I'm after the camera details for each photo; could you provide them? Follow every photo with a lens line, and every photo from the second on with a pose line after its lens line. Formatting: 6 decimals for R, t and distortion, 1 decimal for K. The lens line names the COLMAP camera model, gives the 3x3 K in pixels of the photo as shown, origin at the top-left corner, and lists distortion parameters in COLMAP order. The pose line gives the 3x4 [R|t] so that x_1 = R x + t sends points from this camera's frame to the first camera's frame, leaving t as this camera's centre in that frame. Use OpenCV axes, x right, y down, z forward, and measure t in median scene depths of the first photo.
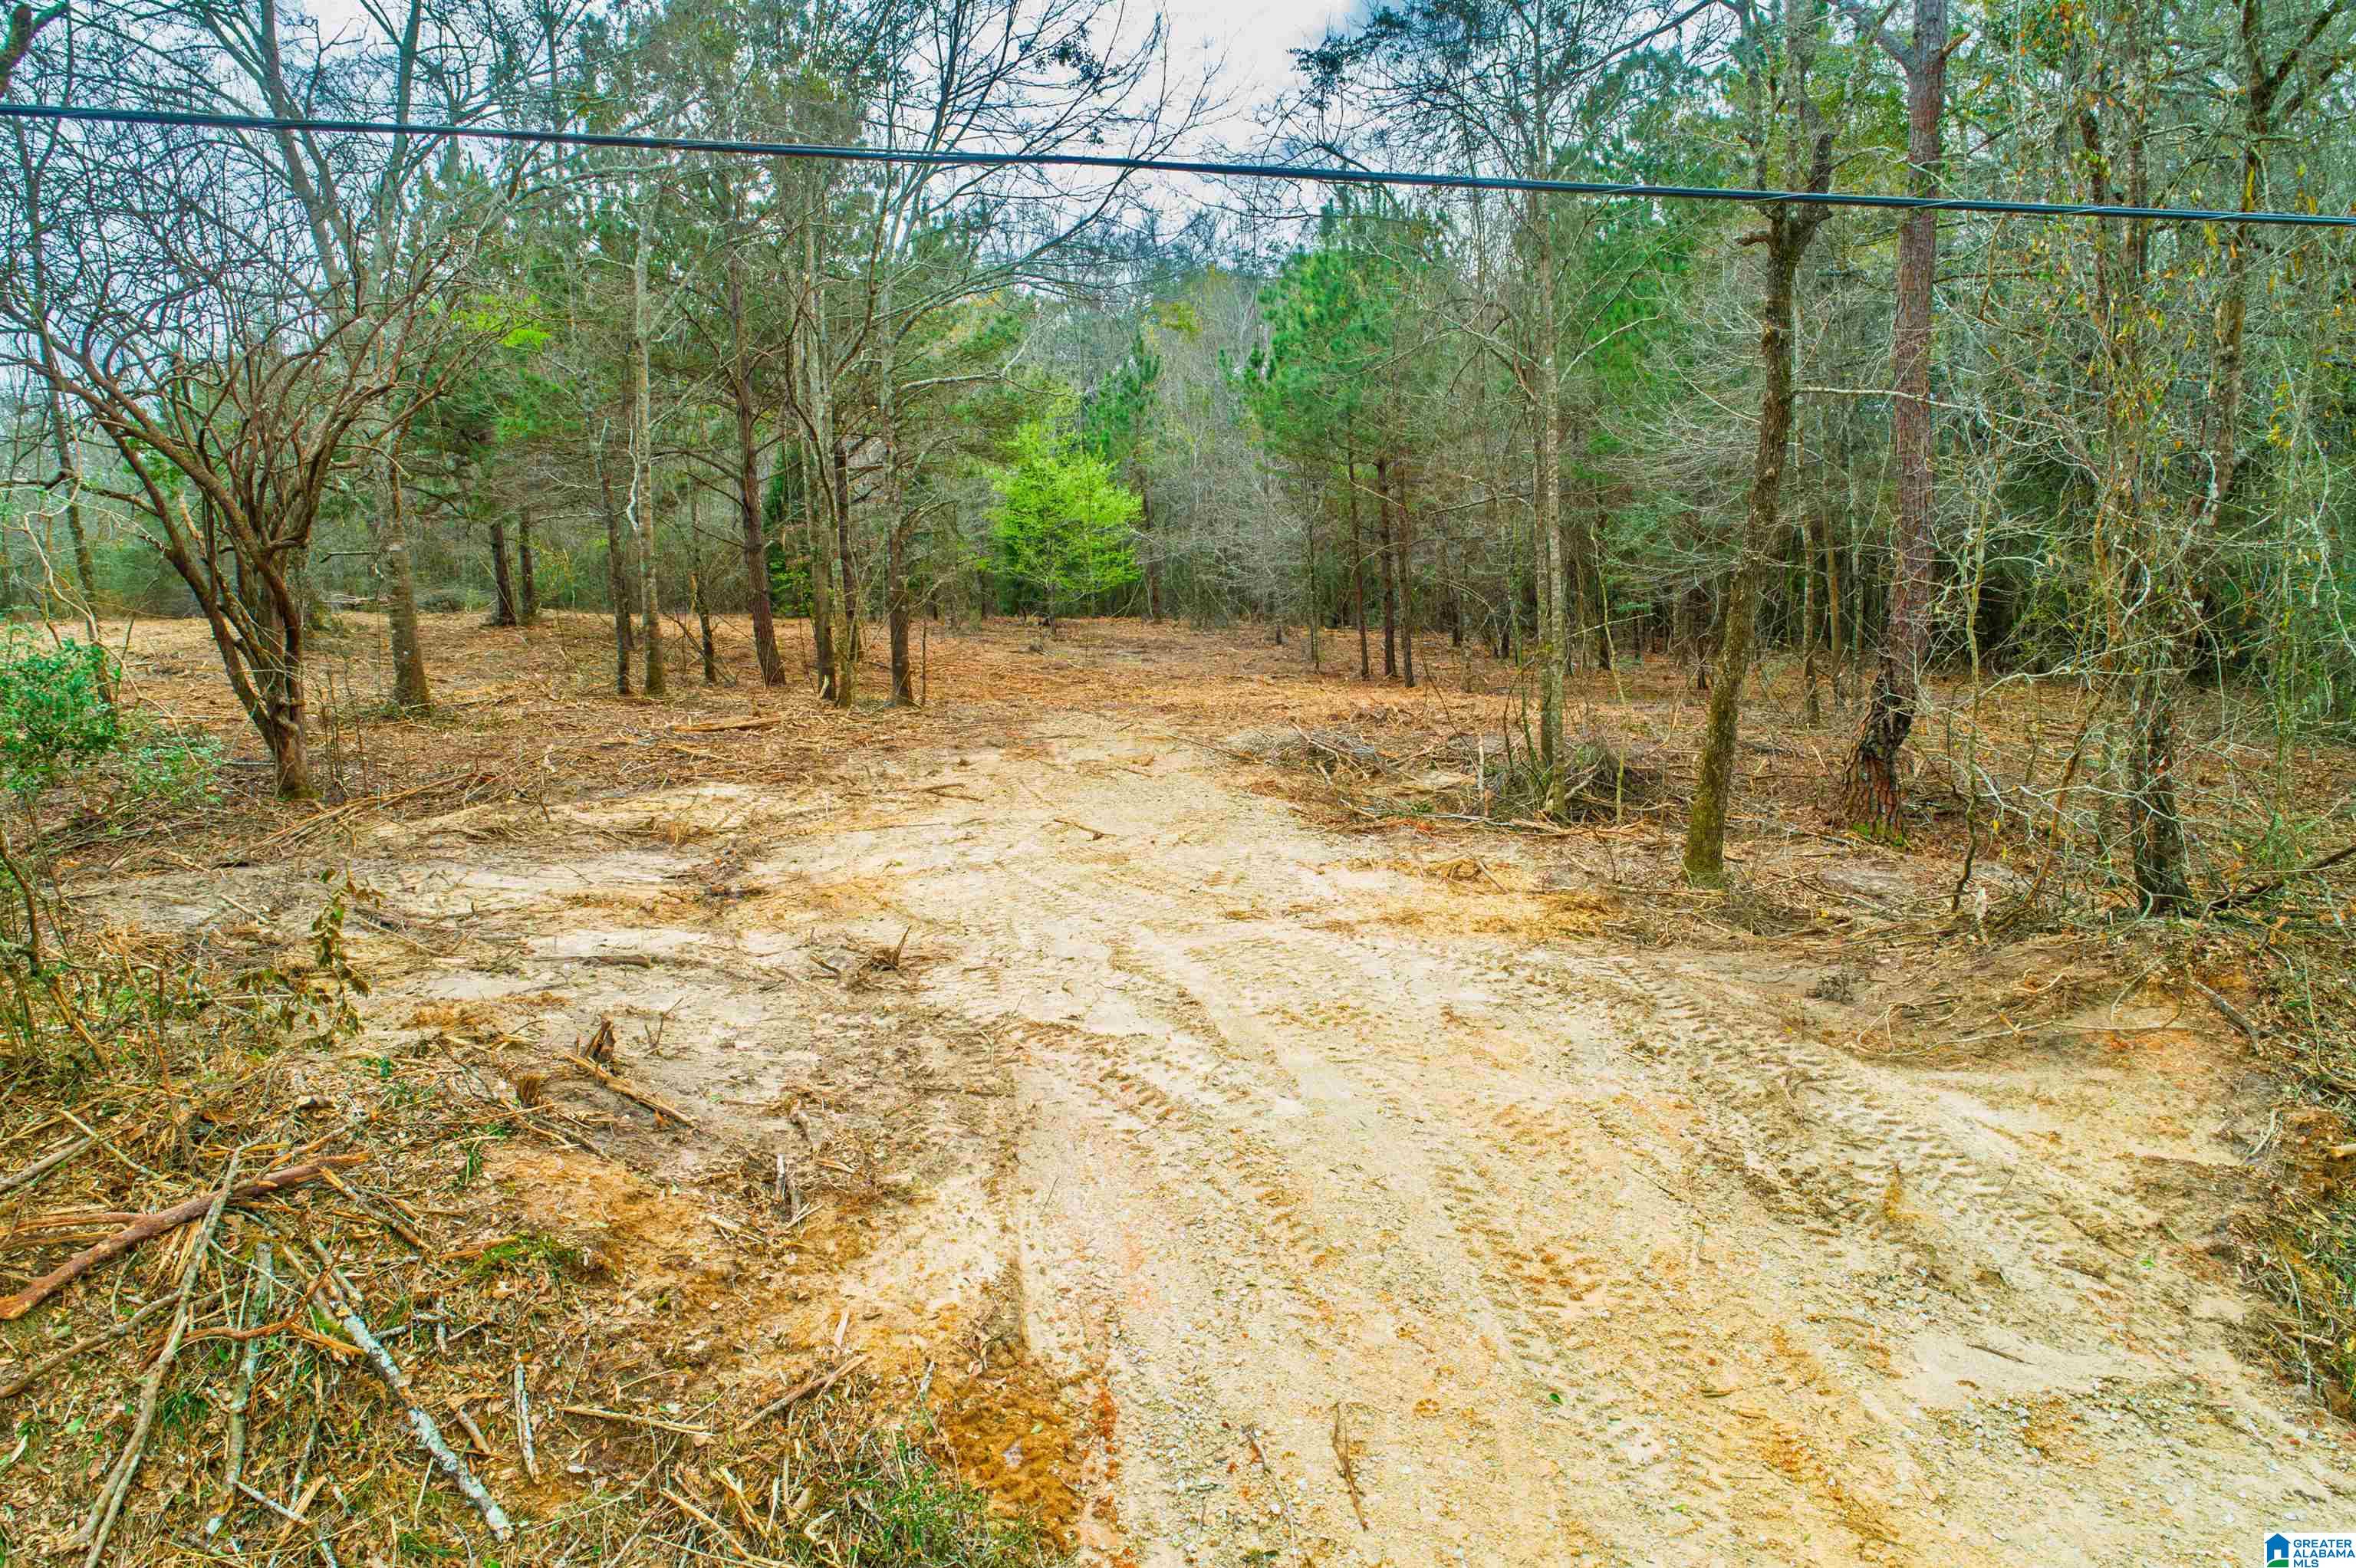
lens RADIAL K [[1625.1, 0, 1175.1], [0, 1625.1, 796.3], [0, 0, 1]] dist [0.004072, 0.003262]
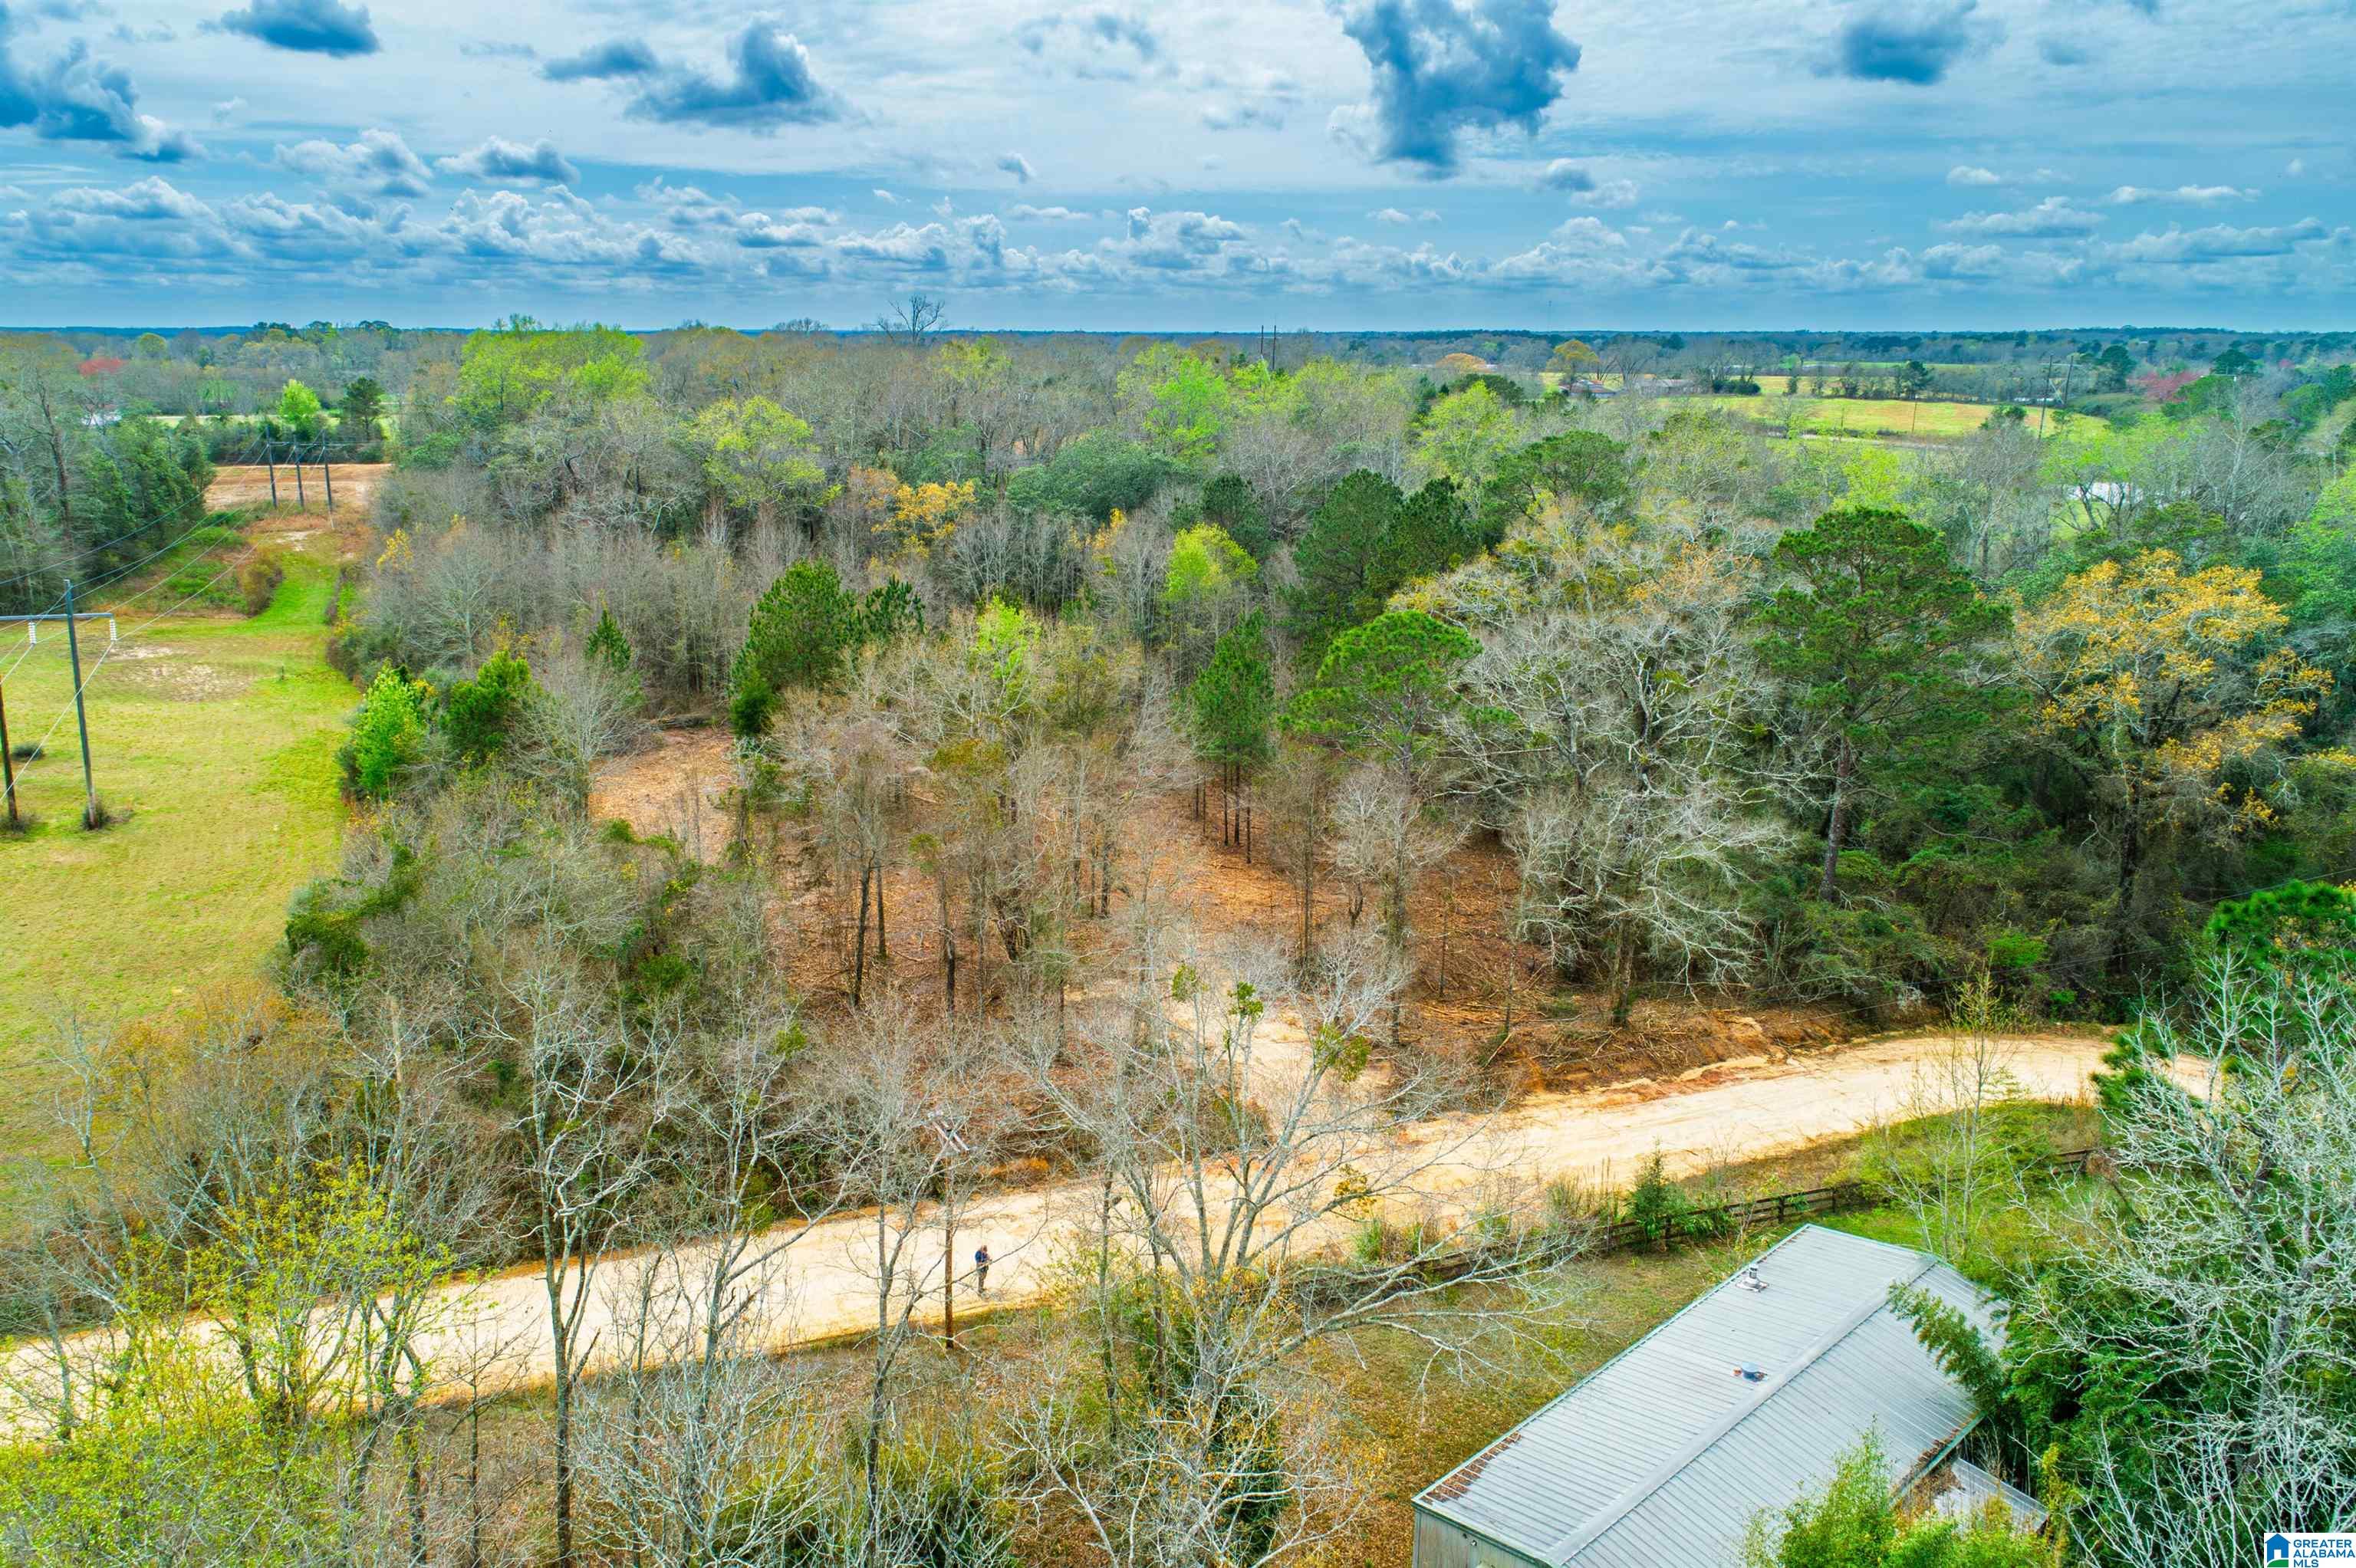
lens RADIAL K [[1669.4, 0, 1086.1], [0, 1669.4, 683.3], [0, 0, 1]] dist [-0.000849, 0.005931]
pose [[0.993586, 0.029157, 0.109254, -1.494681], [-0.034179, 0.998430, 0.044380, -1.705496], [-0.107788, -0.047829, 0.993023, -5.728590]]
